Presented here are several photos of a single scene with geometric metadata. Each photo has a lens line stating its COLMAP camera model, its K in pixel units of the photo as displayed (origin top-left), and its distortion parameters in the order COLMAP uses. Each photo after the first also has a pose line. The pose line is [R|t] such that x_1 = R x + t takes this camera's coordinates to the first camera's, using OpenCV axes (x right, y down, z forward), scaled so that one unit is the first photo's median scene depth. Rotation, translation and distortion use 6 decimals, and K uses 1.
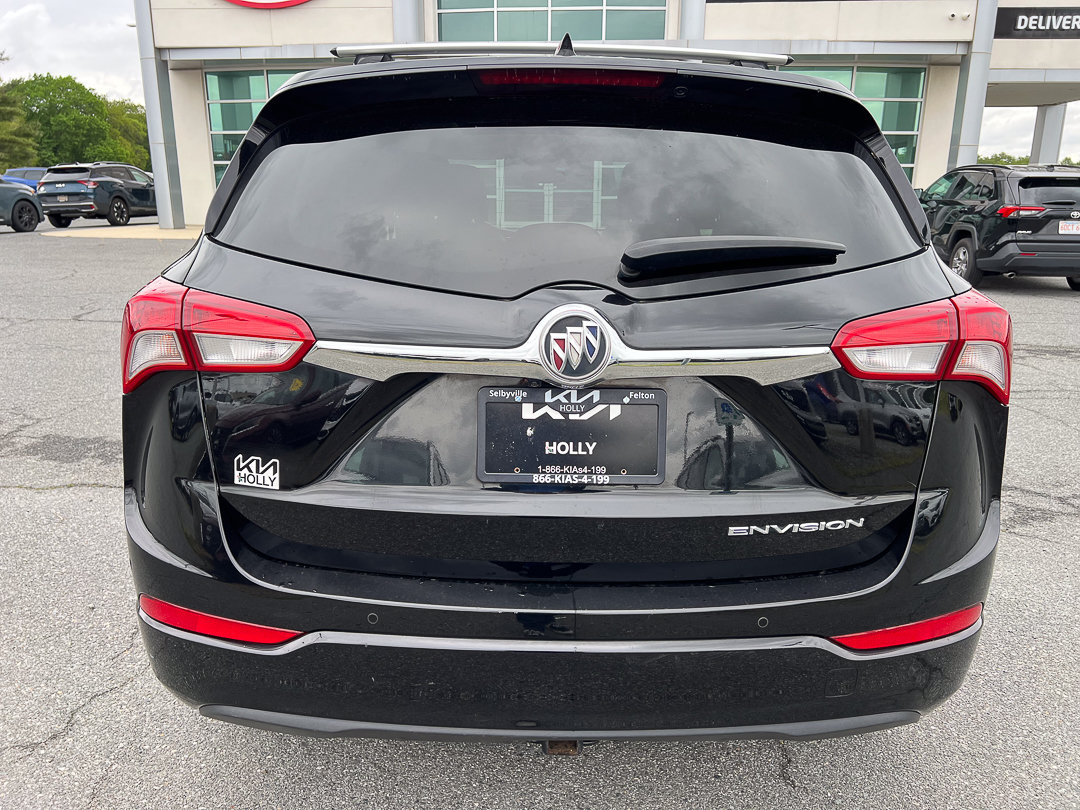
lens RADIAL K [[831.1, 0, 540.0], [0, 831.1, 405.0], [0, 0, 1]] dist [0.074189, -0.081085]
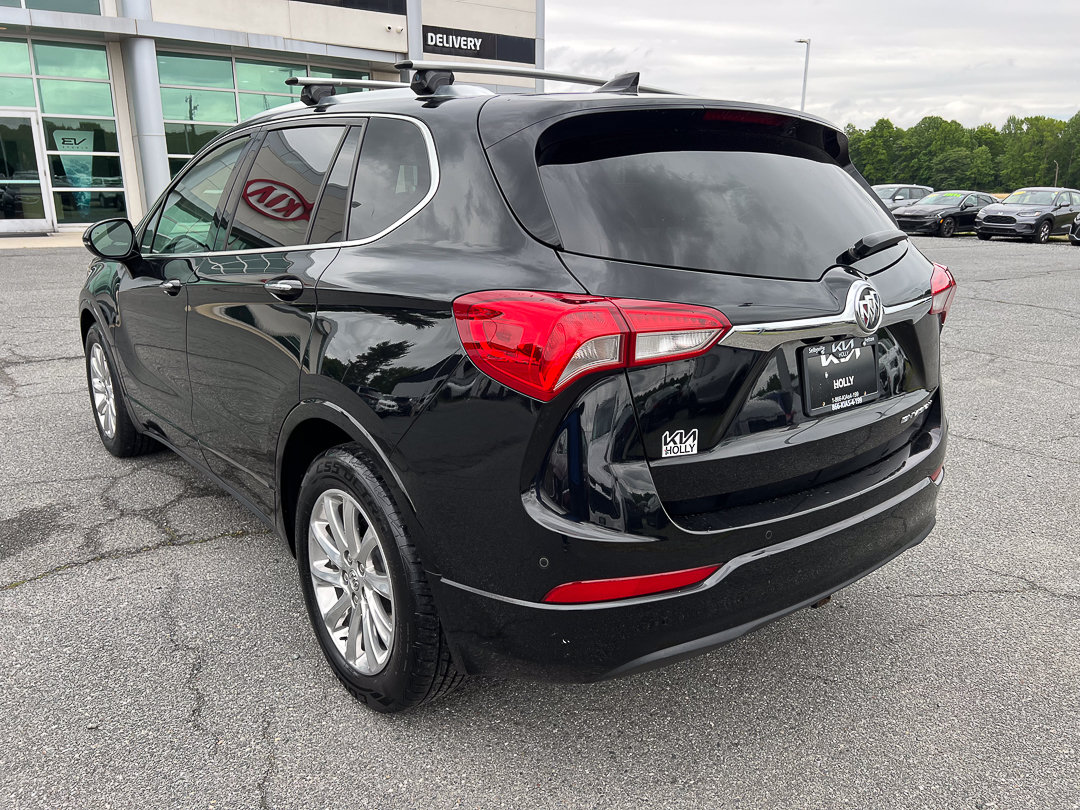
lens RADIAL K [[831.1, 0, 540.0], [0, 831.1, 405.0], [0, 0, 1]] dist [0.074189, -0.081085]
pose [[0.776454, -0.164248, 0.608393, -1.205237], [0.157925, 0.985345, 0.064464, -0.081629], [-0.610065, 0.046027, 0.791013, 0.177060]]
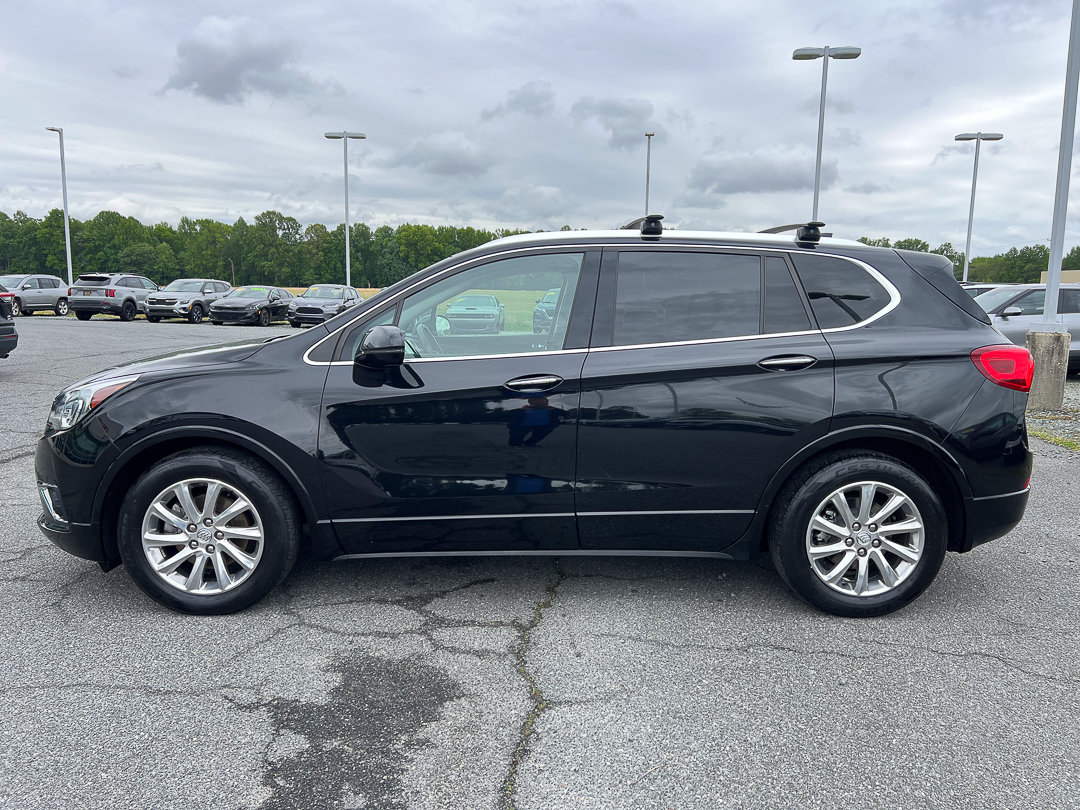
lens RADIAL K [[831.1, 0, 540.0], [0, 831.1, 405.0], [0, 0, 1]] dist [0.074189, -0.081085]
pose [[-0.030963, -0.149520, 0.988274, -1.356516], [0.231683, 0.960745, 0.152614, -0.135105], [-0.972298, 0.233692, 0.004894, 0.377508]]
